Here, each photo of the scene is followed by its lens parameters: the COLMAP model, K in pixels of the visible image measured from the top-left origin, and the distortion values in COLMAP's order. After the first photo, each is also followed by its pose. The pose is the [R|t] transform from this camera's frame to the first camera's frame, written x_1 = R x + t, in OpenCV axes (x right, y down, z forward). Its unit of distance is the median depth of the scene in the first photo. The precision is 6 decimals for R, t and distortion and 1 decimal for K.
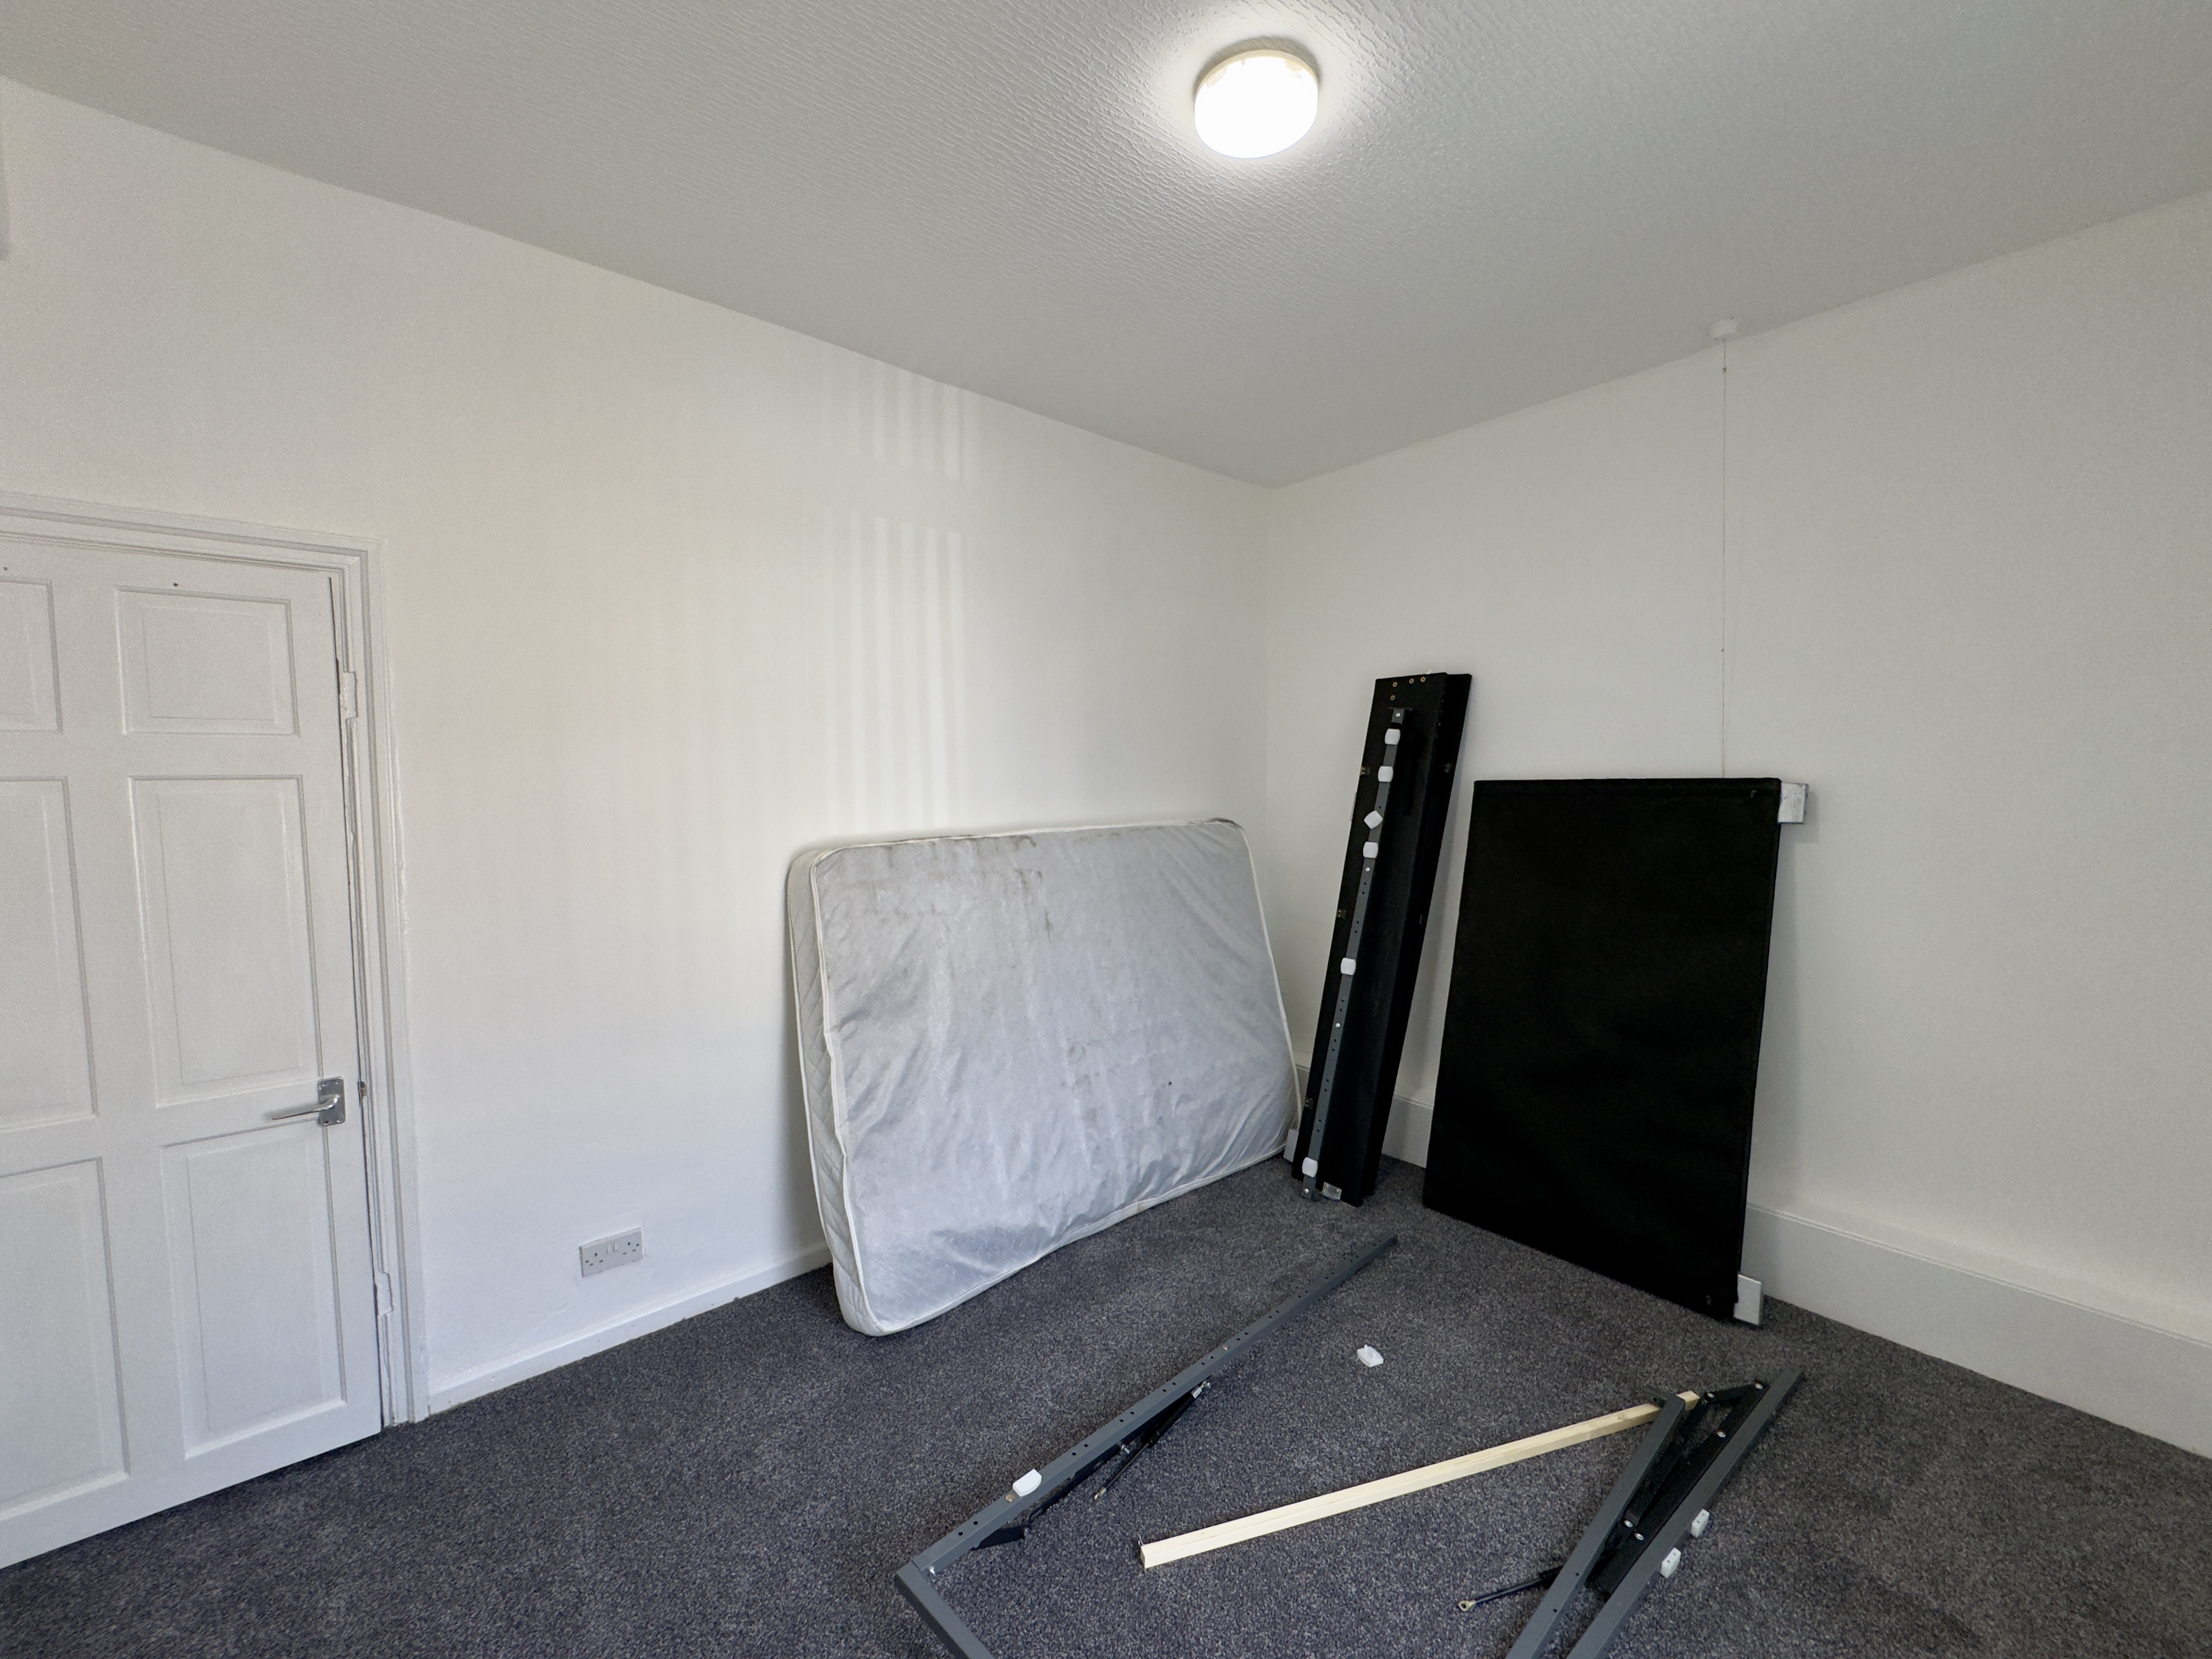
lens RADIAL K [[880.1, 0, 1114.8], [0, 880.1, 835.7], [0, 0, 1]] dist [-0.004060, 0.000075]
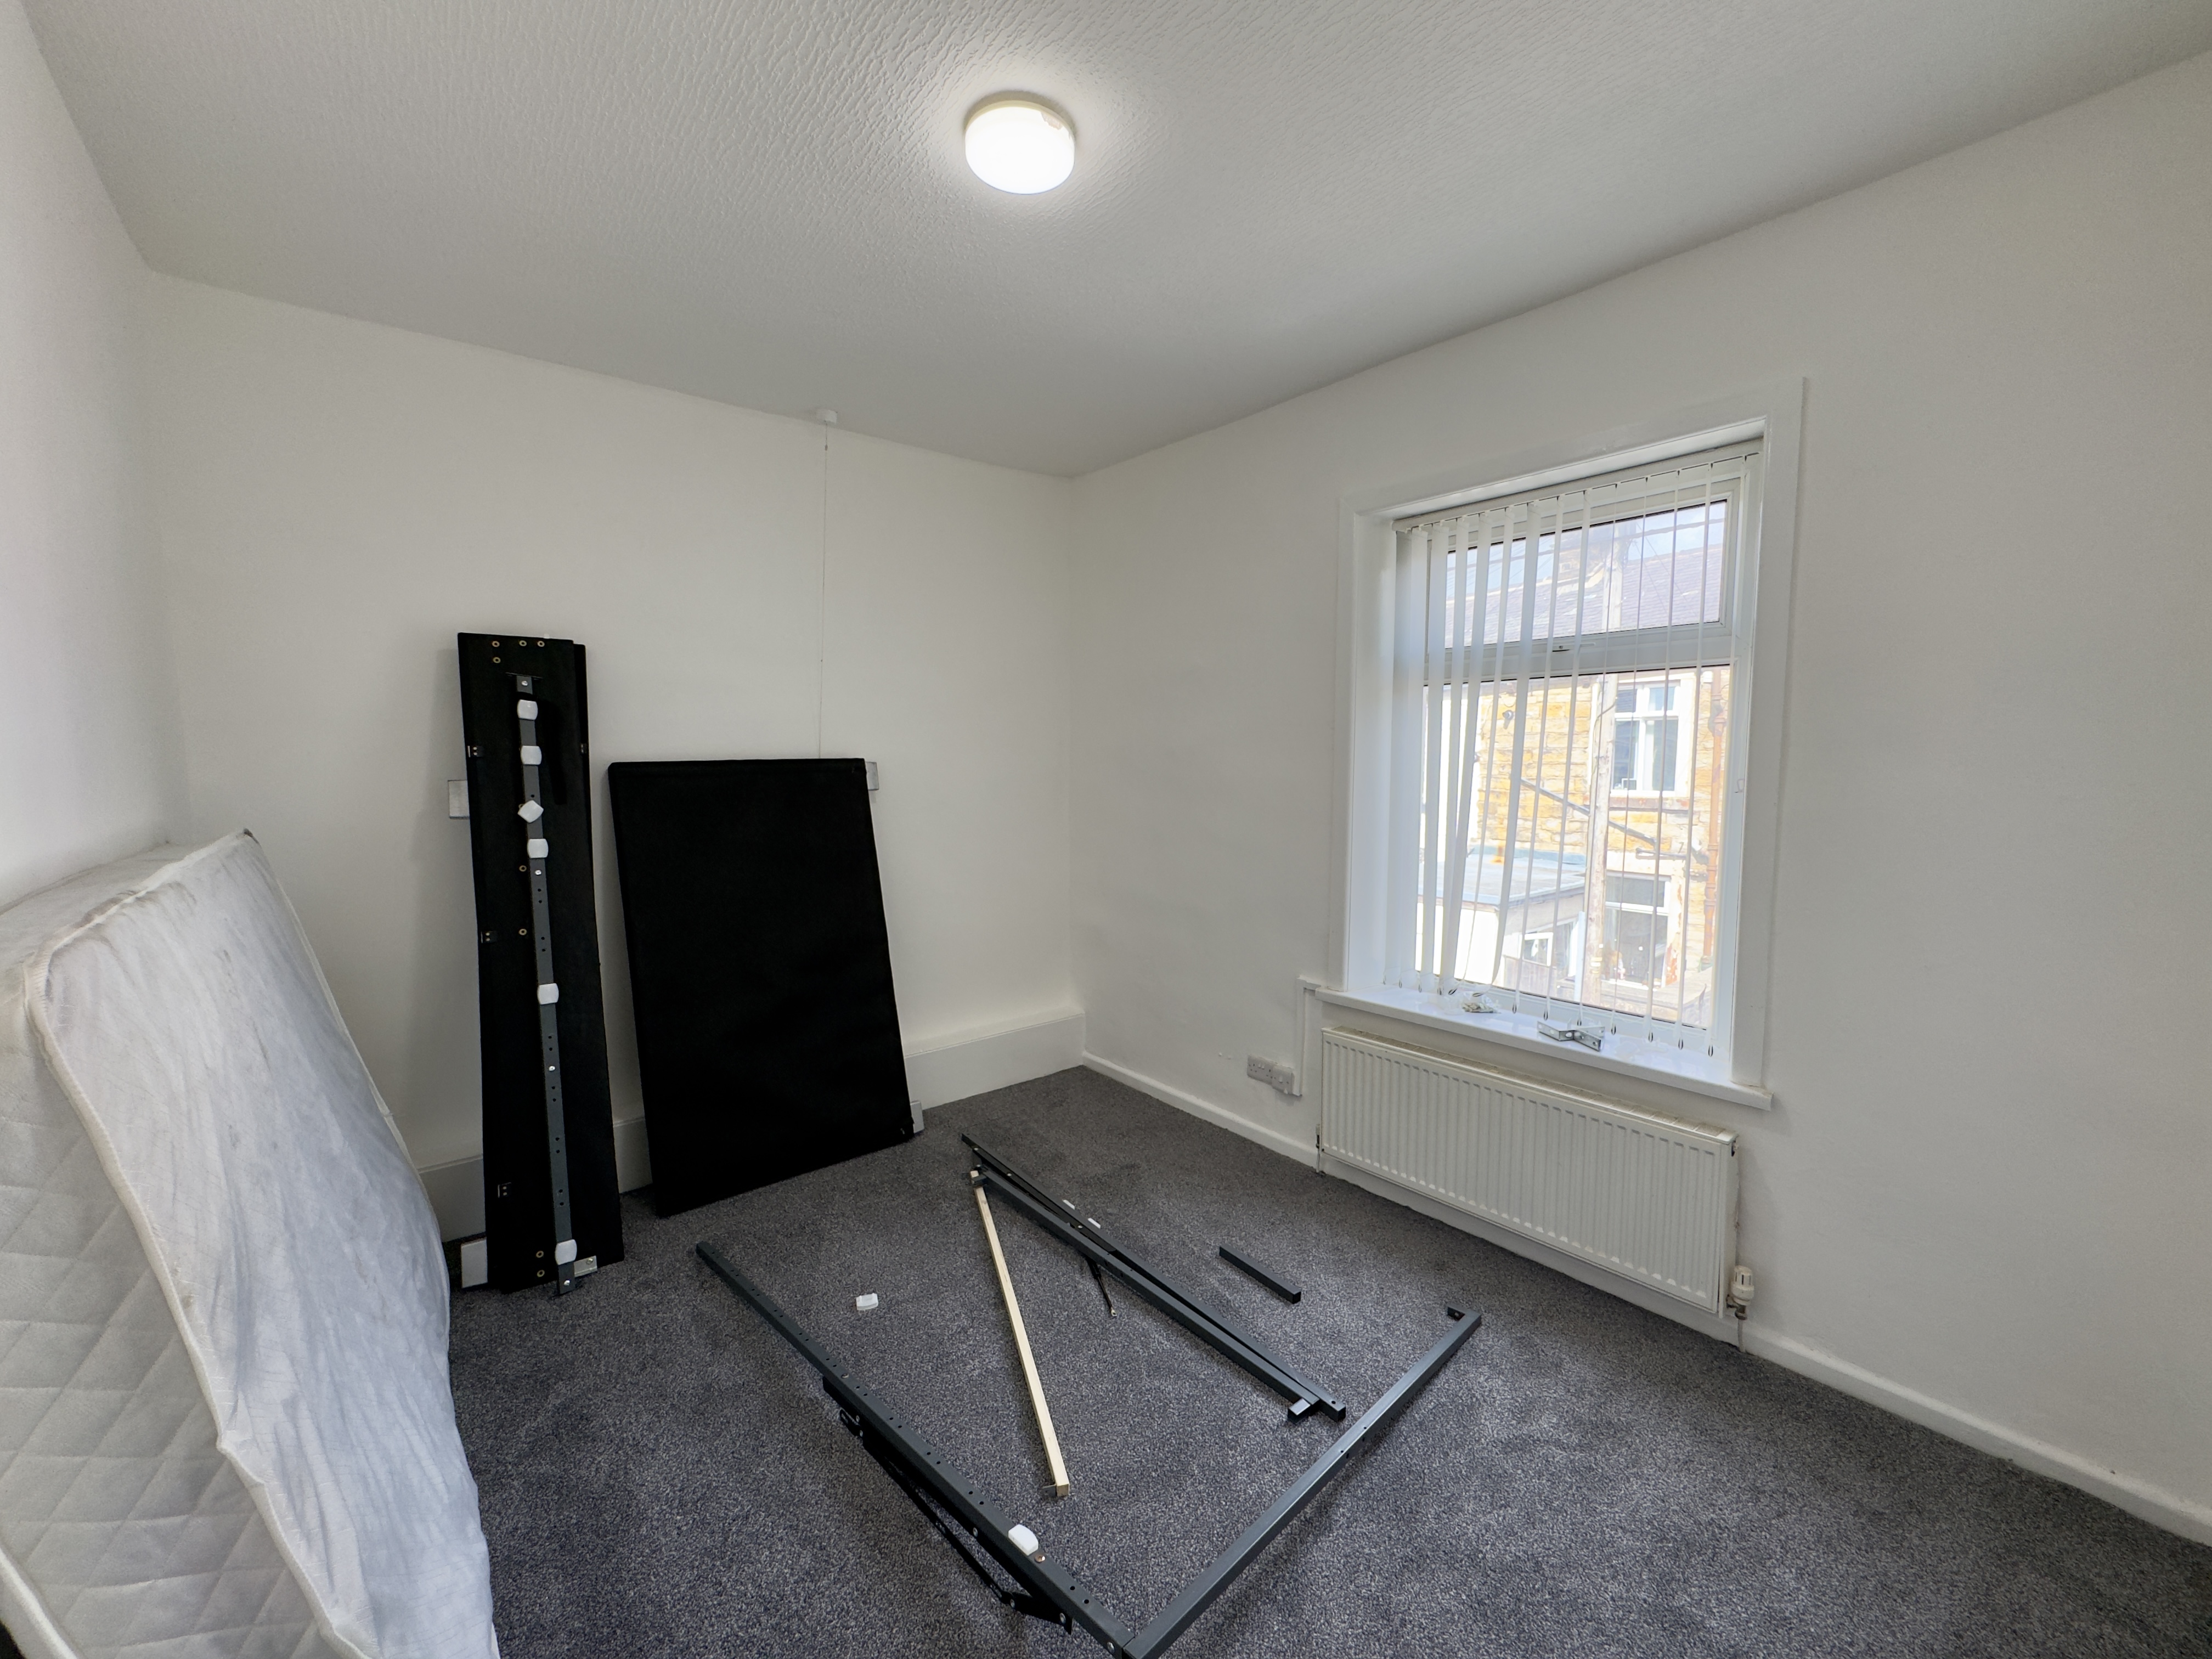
lens RADIAL K [[880.1, 0, 1114.8], [0, 880.1, 830.2], [0, 0, 1]] dist [-0.004060, 0.000075]
pose [[0.020880, -0.083851, 0.996260, -0.561707], [0.070651, 0.994109, 0.082189, -0.033253], [-0.997283, 0.068671, 0.026681, 0.494395]]
